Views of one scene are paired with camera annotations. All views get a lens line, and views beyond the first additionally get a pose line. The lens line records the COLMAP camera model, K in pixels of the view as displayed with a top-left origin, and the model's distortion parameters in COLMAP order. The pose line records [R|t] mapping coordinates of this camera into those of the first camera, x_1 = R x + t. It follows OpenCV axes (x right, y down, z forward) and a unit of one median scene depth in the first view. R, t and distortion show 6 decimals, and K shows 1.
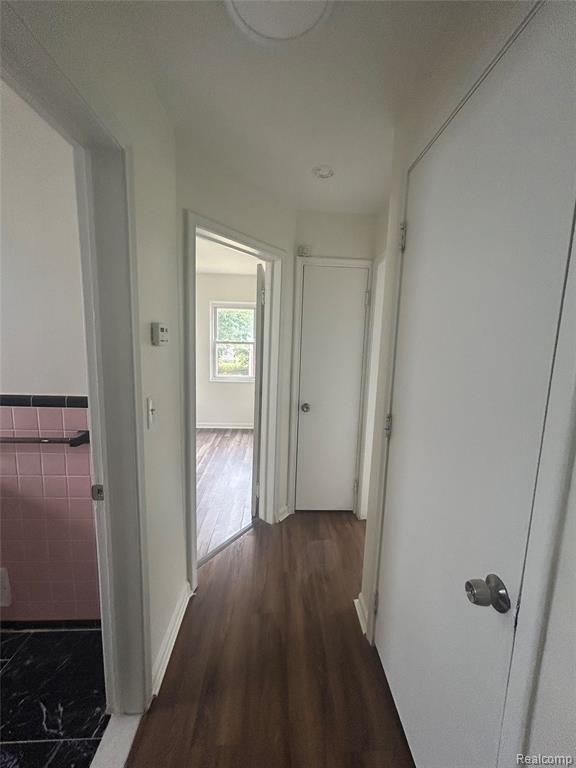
lens RADIAL K [[309.6, 0, 289.4], [0, 309.6, 382.3], [0, 0, 1]] dist [0.001116, 0.000090]
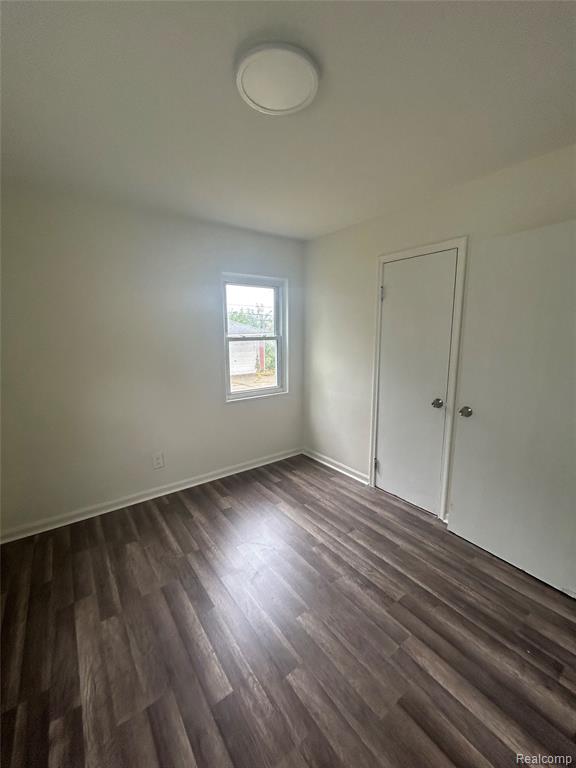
lens RADIAL K [[309.6, 0, 289.4], [0, 309.6, 382.3], [0, 0, 1]] dist [0.001116, 0.000090]
pose [[0.832355, -0.123464, 0.540317, -1.671591], [0.105233, 0.992344, 0.064643, -0.243962], [-0.544161, 0.003053, 0.838975, 1.413175]]
